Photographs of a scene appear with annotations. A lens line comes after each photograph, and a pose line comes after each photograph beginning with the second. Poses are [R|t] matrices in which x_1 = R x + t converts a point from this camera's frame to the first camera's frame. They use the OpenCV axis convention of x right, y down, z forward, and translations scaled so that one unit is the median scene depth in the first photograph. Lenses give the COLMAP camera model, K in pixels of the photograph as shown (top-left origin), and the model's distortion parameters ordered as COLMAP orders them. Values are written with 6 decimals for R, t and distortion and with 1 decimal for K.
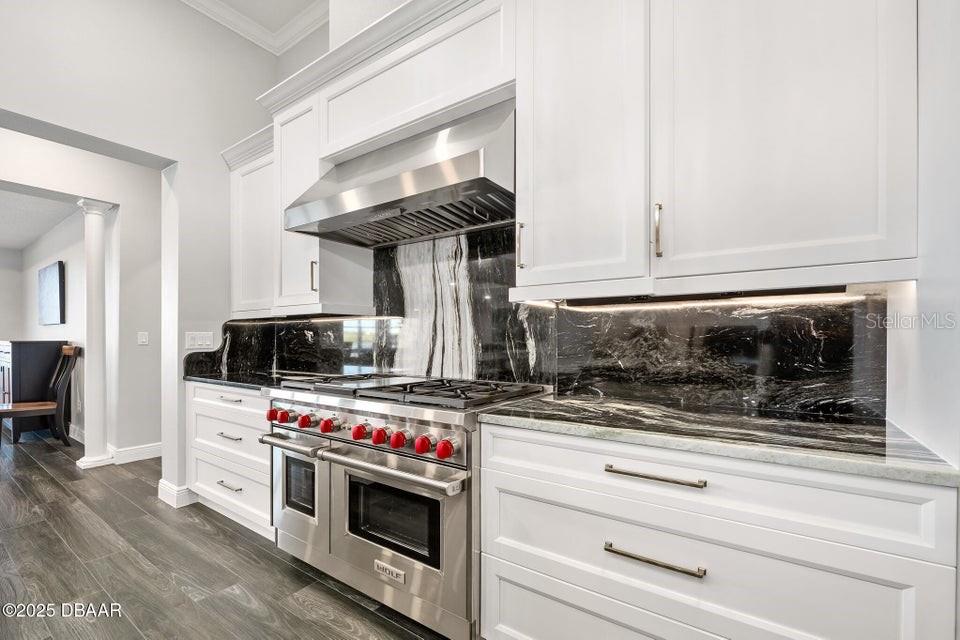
lens RADIAL K [[408.5, 0, 479.0], [0, 408.5, 342.1], [0, 0, 1]] dist [-0.000741, 0.000041]
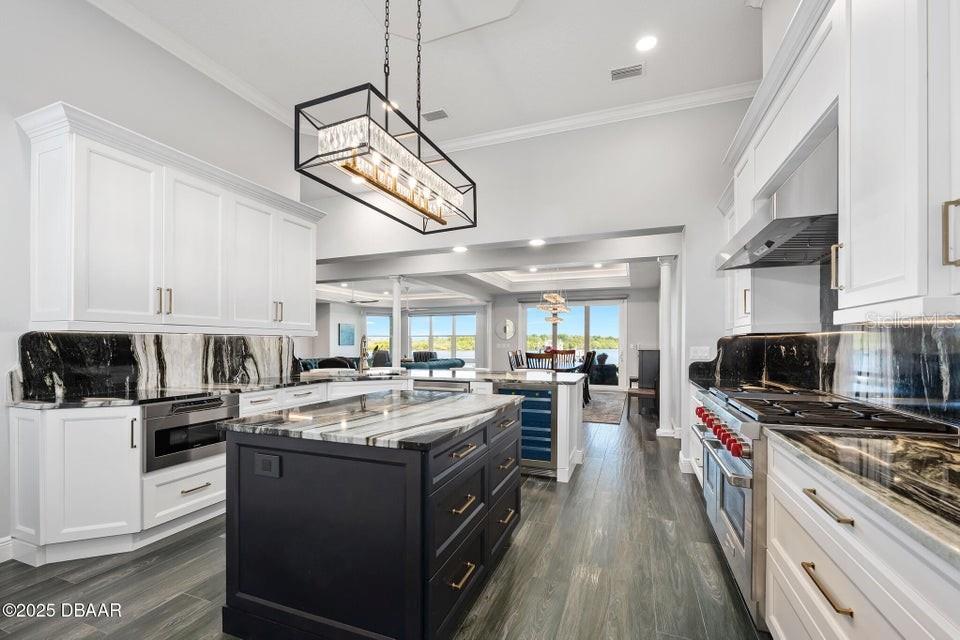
lens RADIAL K [[408.5, 0, 479.0], [0, 408.5, 342.1], [0, 0, 1]] dist [-0.000741, 0.000041]
pose [[0.256708, -0.009826, -0.966439, 0.533771], [-0.002541, 0.999938, -0.010842, -0.030622], [0.966486, 0.005239, 0.256667, -0.050044]]
